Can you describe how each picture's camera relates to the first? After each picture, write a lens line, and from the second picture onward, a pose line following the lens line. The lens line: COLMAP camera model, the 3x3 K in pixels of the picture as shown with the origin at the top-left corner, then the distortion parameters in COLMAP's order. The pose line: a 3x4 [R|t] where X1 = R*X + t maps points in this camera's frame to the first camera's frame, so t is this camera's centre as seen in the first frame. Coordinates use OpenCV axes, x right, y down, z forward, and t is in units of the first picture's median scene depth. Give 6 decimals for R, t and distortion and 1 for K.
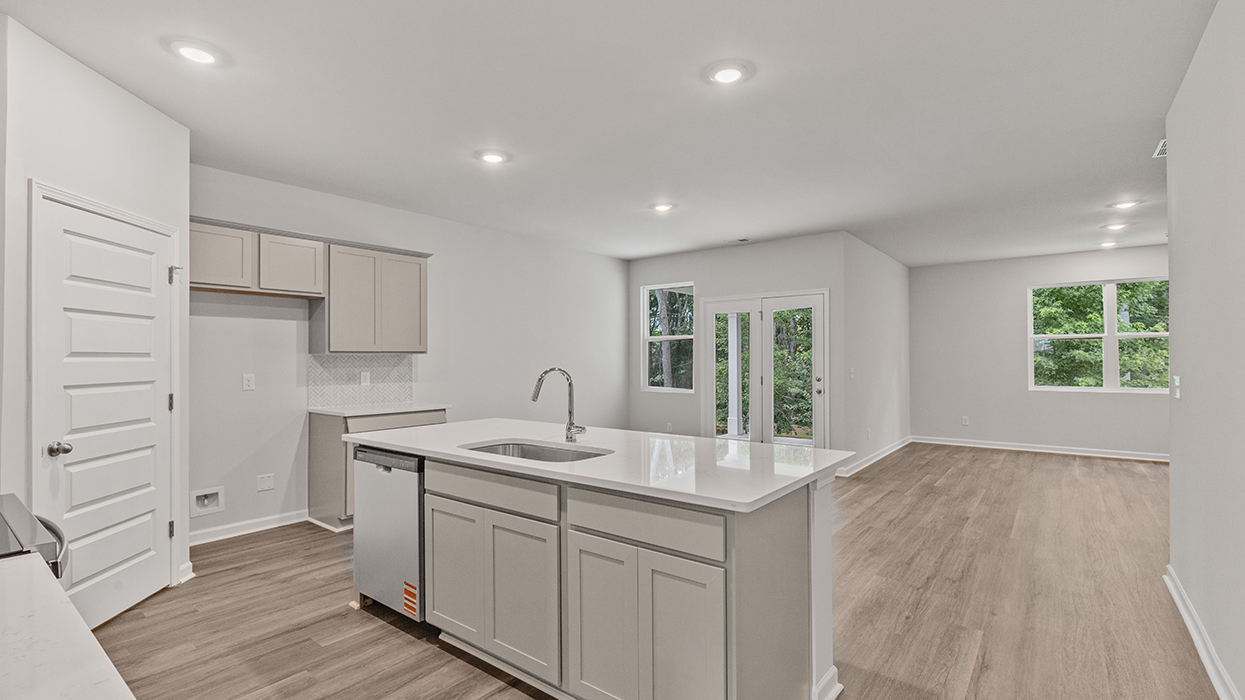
lens RADIAL K [[557.4, 0, 627.4], [0, 557.4, 355.8], [0, 0, 1]] dist [0.002249, 0.000227]
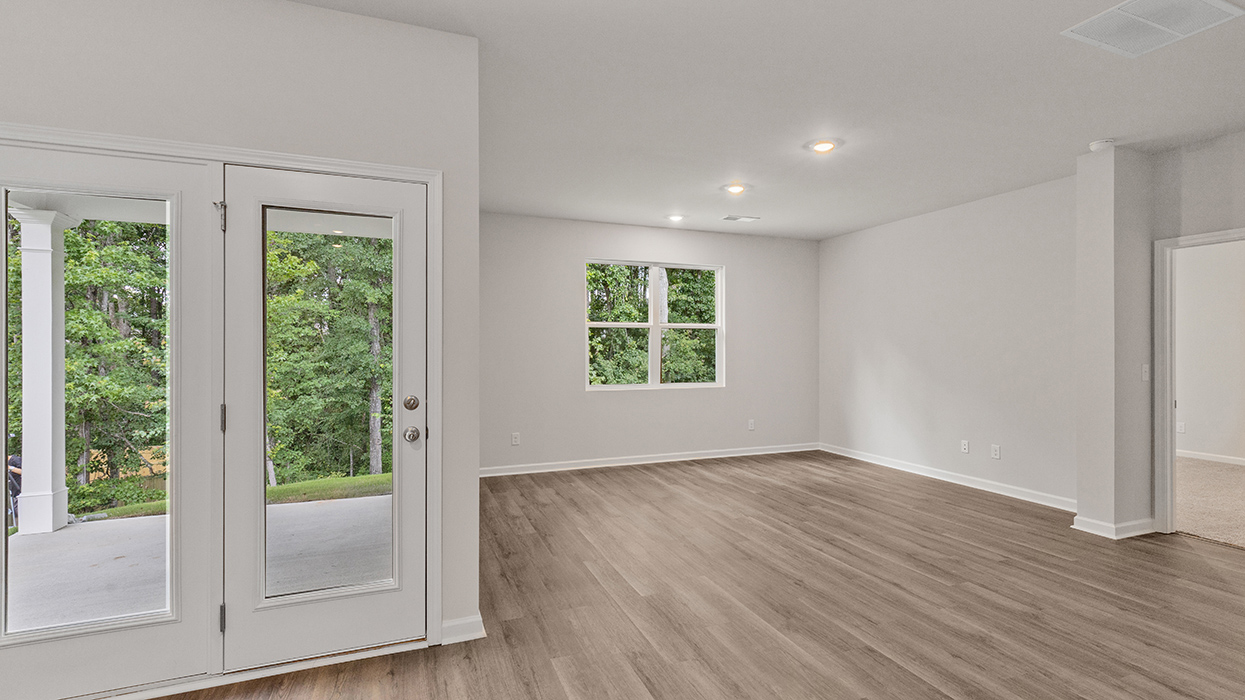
lens RADIAL K [[560.6, 0, 627.8], [0, 560.6, 346.2], [0, 0, 1]] dist [0.001788, 0.000097]
pose [[0.516551, 0.008961, 0.856210, 0.073258], [-0.008078, 0.999952, -0.005592, 0.003449], [-0.856218, -0.004028, 0.516598, 0.534474]]
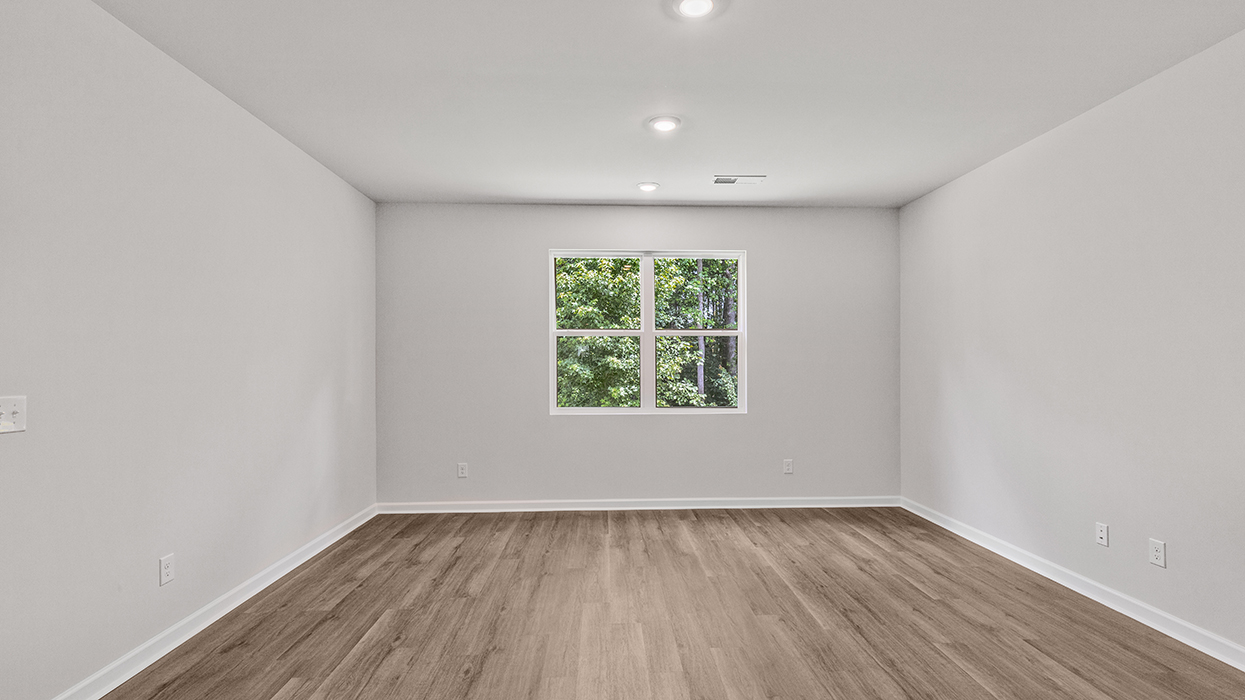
lens RADIAL K [[557.4, 0, 627.4], [0, 557.4, 355.8], [0, 0, 1]] dist [0.002249, 0.000227]
pose [[0.760876, 0.016189, 0.648695, 0.368681], [-0.007028, 0.999836, -0.016709, 0.005102], [-0.648859, 0.008154, 0.760865, 0.454884]]
